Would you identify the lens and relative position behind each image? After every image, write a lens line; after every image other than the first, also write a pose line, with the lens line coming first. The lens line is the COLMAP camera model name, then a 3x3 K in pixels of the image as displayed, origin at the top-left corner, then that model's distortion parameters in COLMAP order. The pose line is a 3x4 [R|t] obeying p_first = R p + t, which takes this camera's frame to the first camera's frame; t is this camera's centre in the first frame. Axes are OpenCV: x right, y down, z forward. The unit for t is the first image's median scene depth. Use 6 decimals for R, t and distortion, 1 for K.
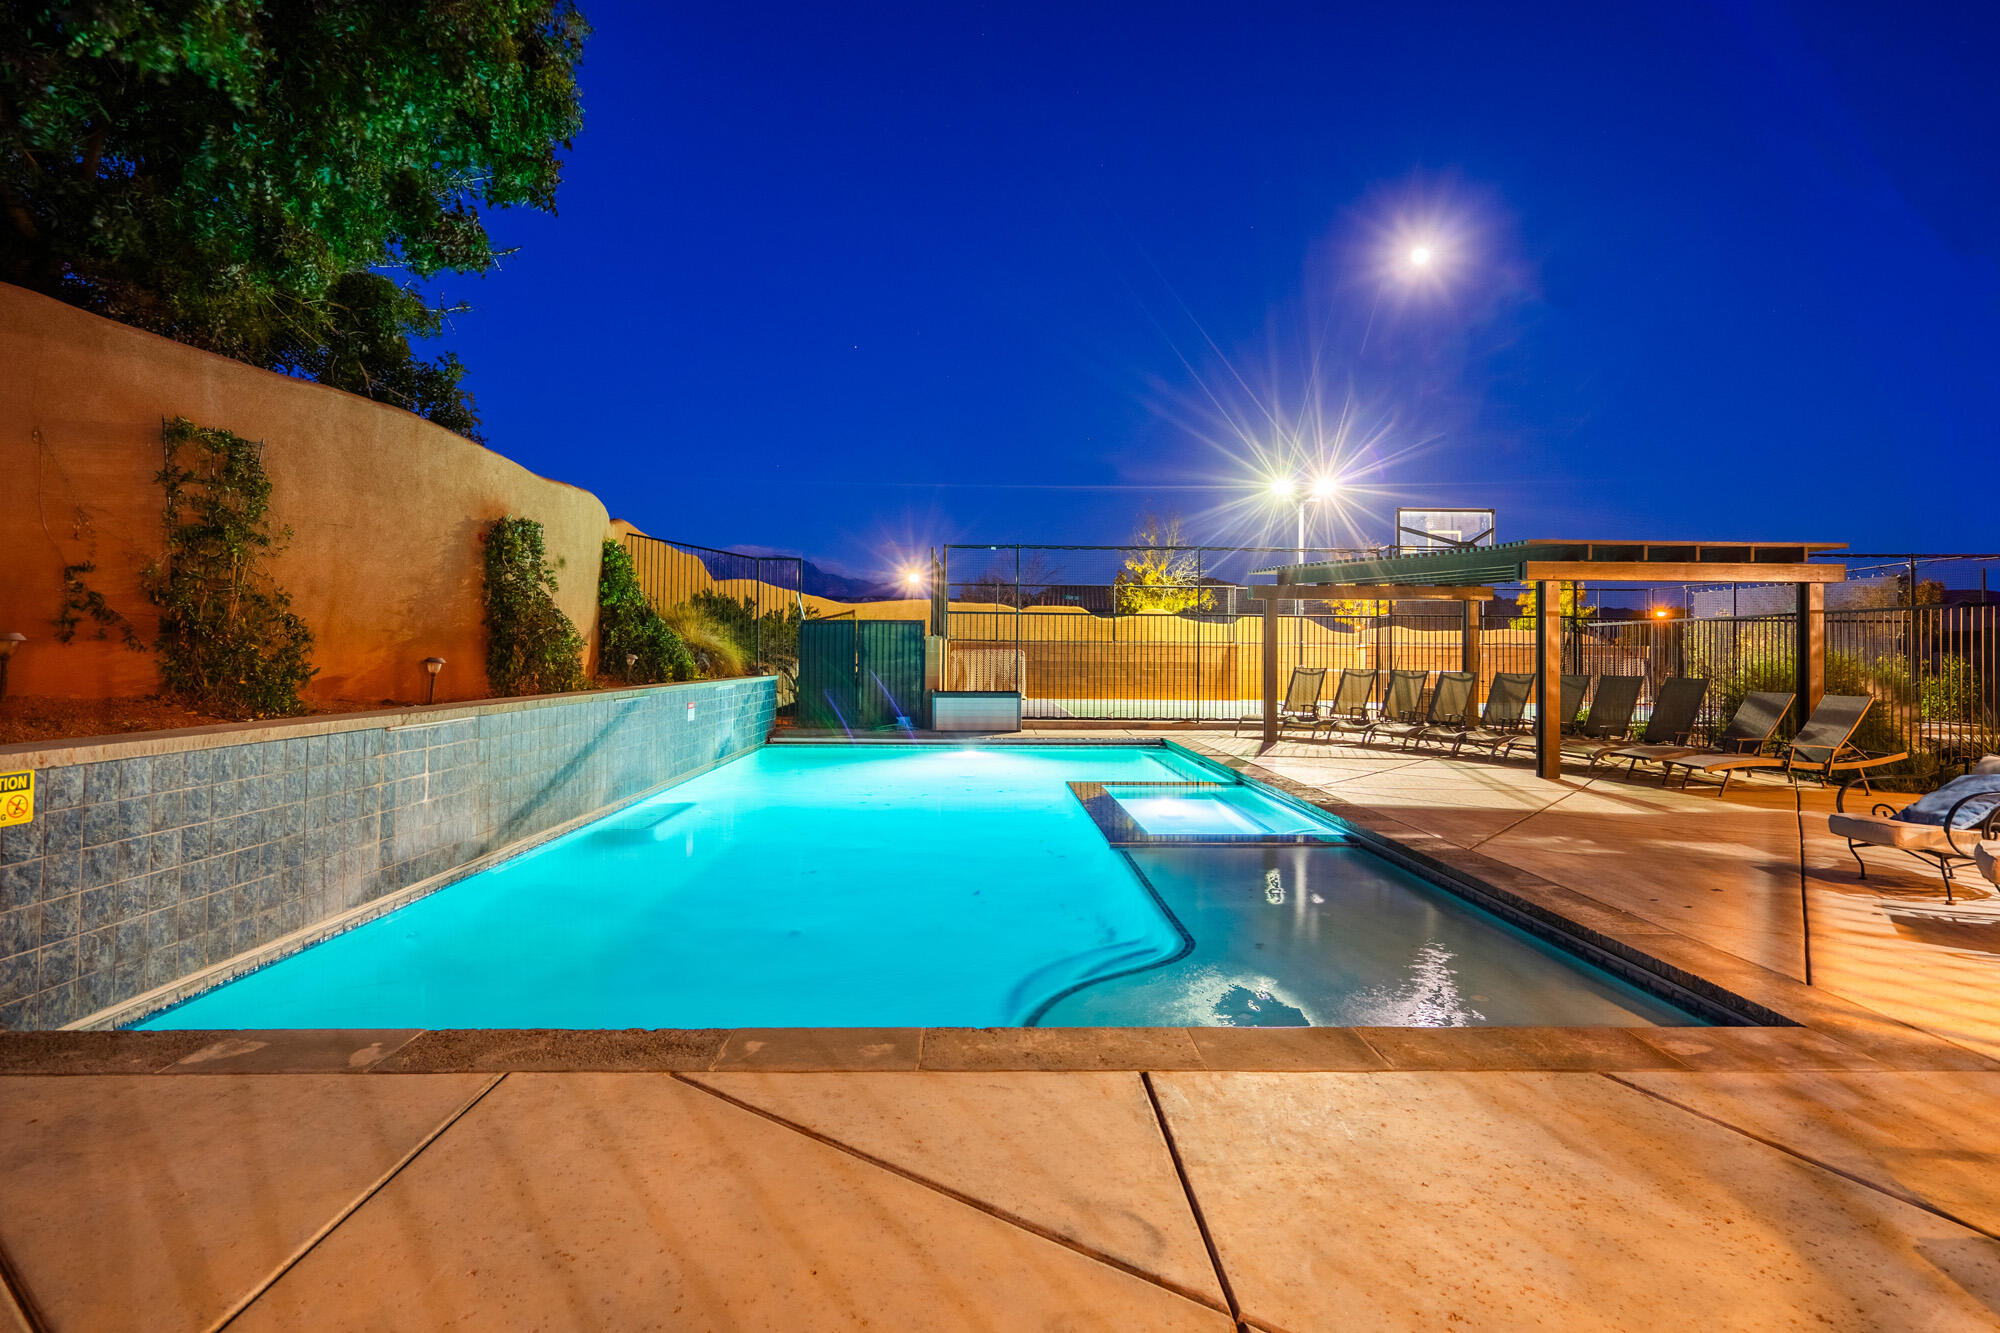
lens RADIAL K [[1025.2, 0, 1000.0], [0, 1025.2, 666.5], [0, 0, 1]] dist [-0.000754, -0.000494]
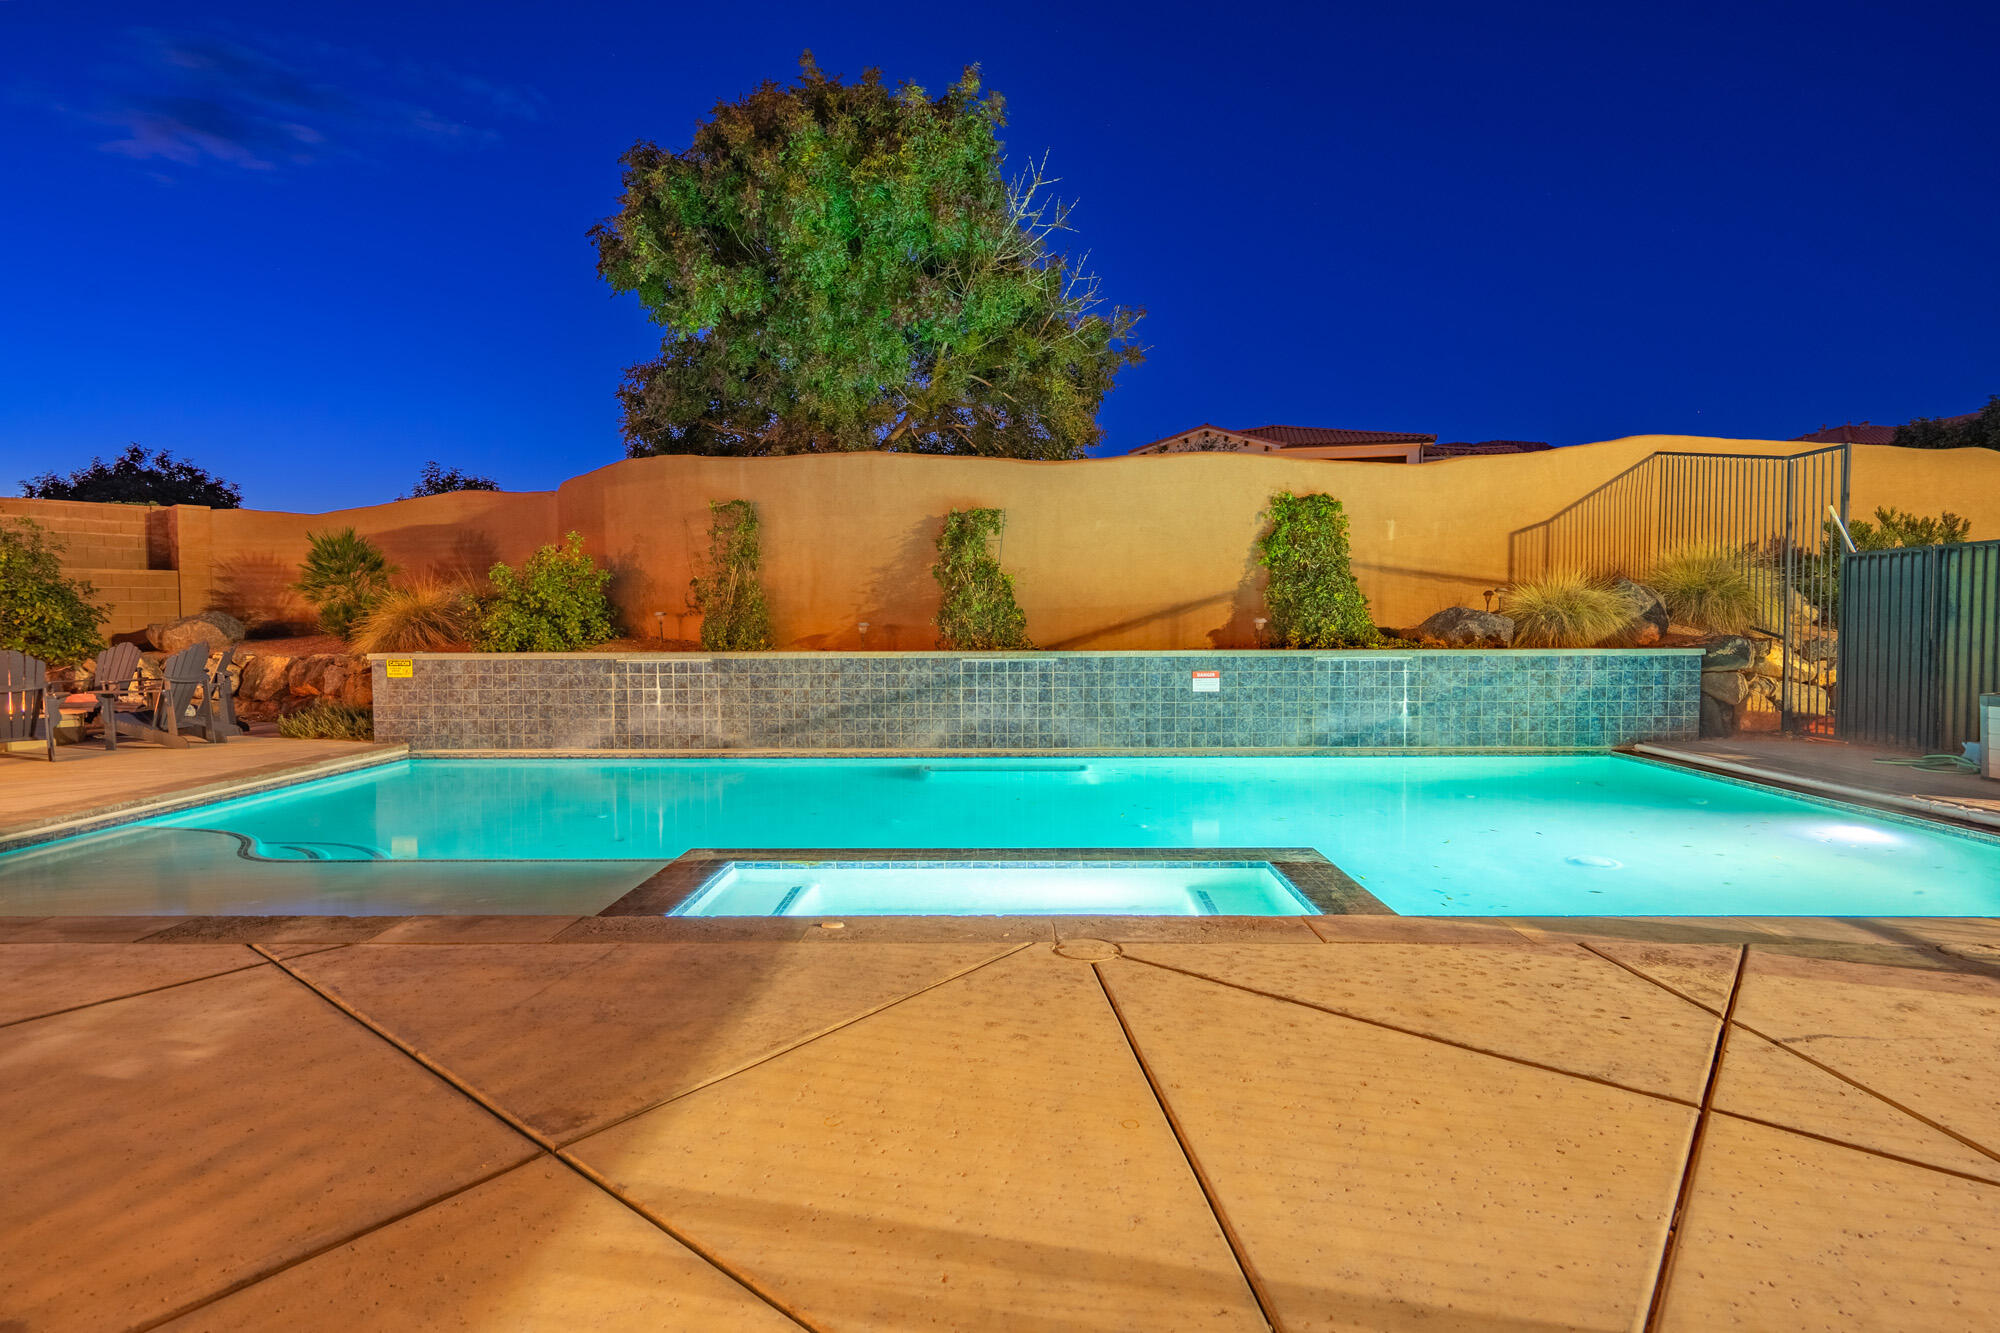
lens RADIAL K [[1025.2, 0, 1000.0], [0, 1025.2, 666.5], [0, 0, 1]] dist [-0.000754, -0.000494]
pose [[-0.036109, 0.036977, -0.998664, 1.177543], [-0.006927, 0.999282, 0.037251, -0.002362], [0.999324, 0.008263, -0.035827, 1.665752]]
